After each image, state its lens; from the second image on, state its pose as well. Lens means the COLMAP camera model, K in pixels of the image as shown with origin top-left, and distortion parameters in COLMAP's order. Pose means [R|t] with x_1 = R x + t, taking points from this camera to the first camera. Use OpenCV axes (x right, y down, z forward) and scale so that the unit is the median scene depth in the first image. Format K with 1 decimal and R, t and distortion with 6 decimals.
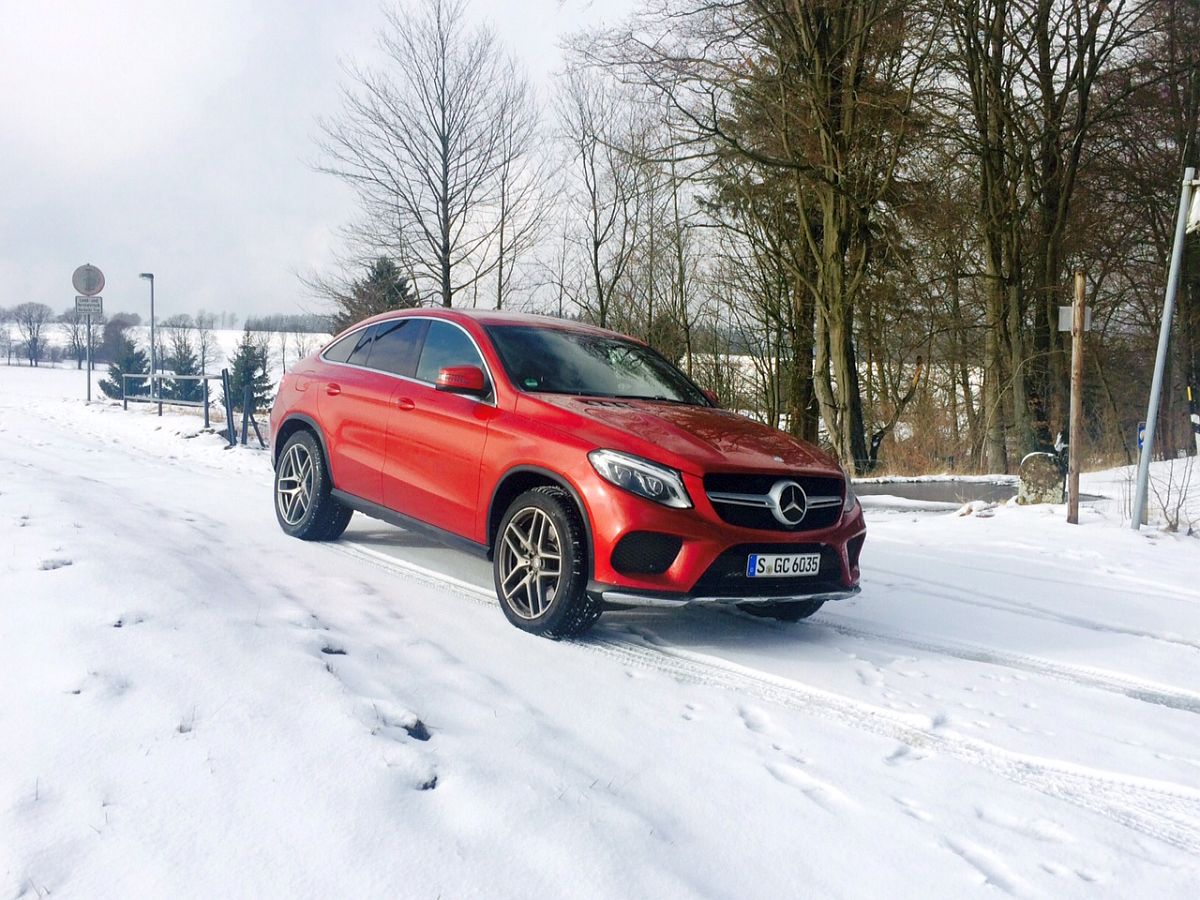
lens RADIAL K [[1173.8, 0, 600.0], [0, 1173.8, 450.0], [0, 0, 1]] dist [0.053337, 0.009380]
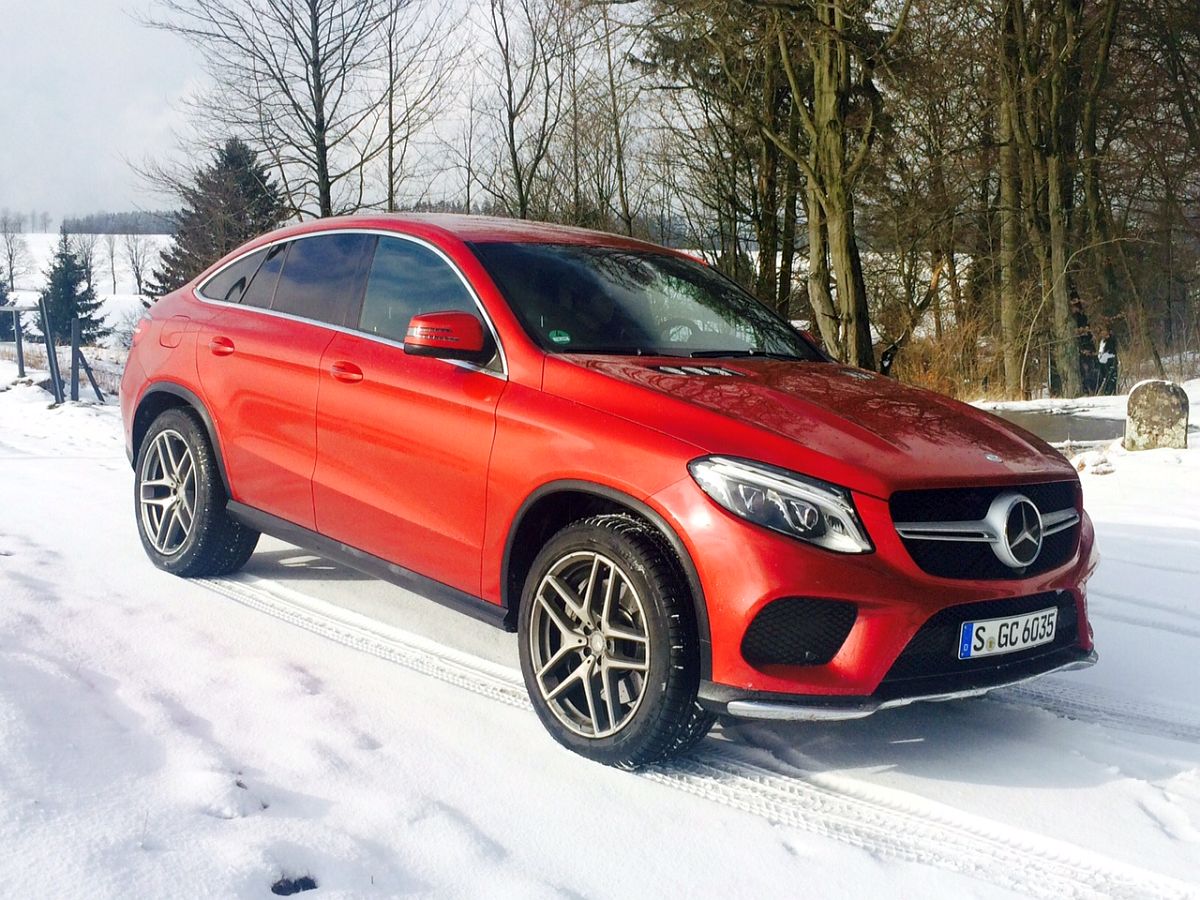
lens RADIAL K [[1413.7, 0, 600.0], [0, 1413.7, 450.0], [0, 0, 1]] dist [0.062072, -0.032388]
pose [[0.997486, -0.035535, 0.061304, -0.067126], [0.031920, 0.997749, 0.058972, -0.032414], [-0.063262, -0.056867, 0.996376, 0.201225]]
